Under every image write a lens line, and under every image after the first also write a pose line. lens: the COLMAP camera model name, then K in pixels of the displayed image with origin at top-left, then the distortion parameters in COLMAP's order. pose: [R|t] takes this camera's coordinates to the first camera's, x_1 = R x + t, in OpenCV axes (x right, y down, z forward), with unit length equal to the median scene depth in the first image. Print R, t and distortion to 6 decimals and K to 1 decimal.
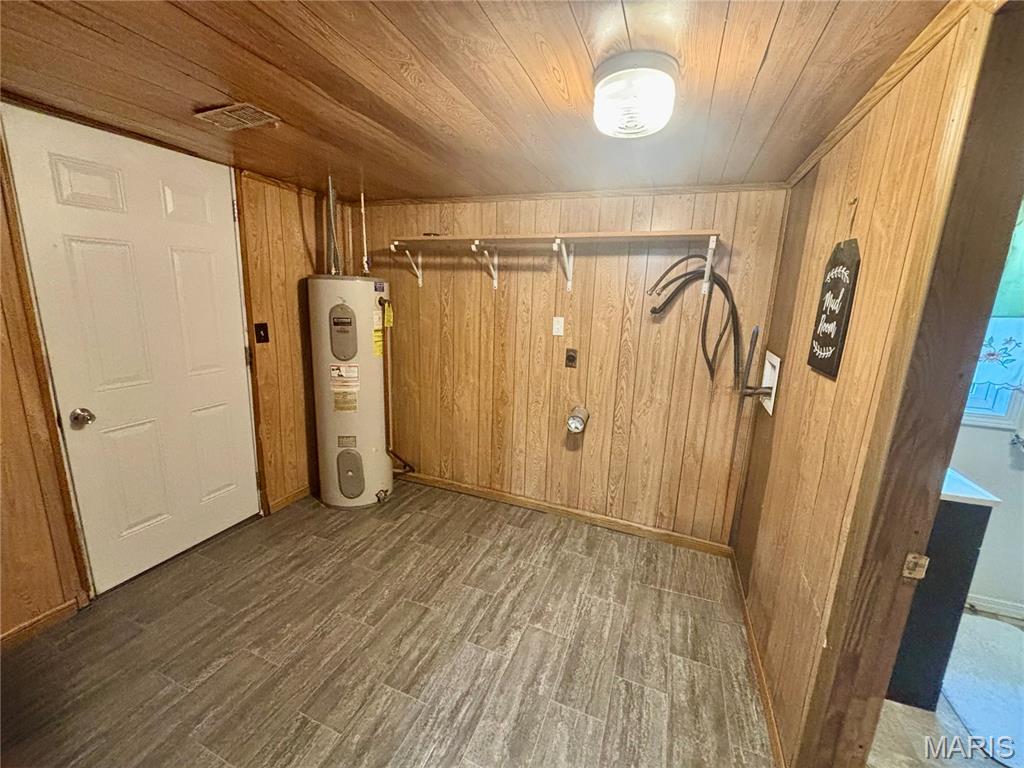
lens RADIAL K [[411.5, 0, 513.5], [0, 411.5, 381.6], [0, 0, 1]] dist [0.001974, 0.000335]
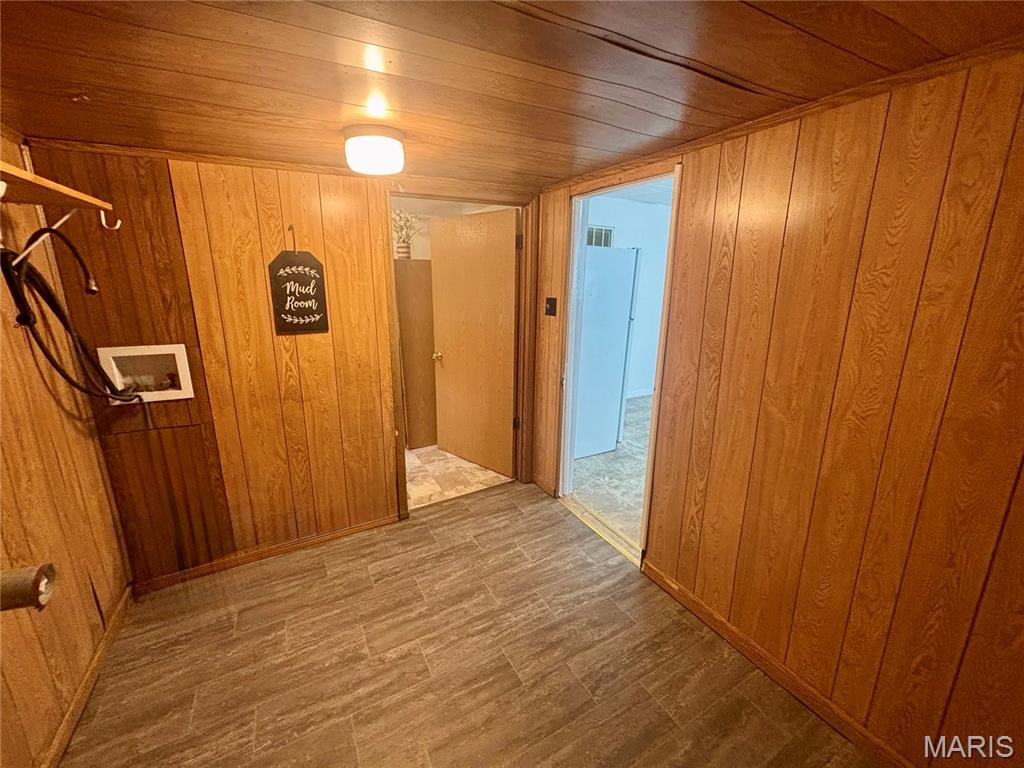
lens RADIAL K [[411.5, 0, 509.3], [0, 411.5, 375.1], [0, 0, 1]] dist [0.001974, 0.000335]
pose [[-0.764572, -0.192075, 0.615253, -0.746684], [0.101847, 0.906569, 0.409585, -0.376139], [-0.636441, 0.375819, -0.673575, 1.371473]]
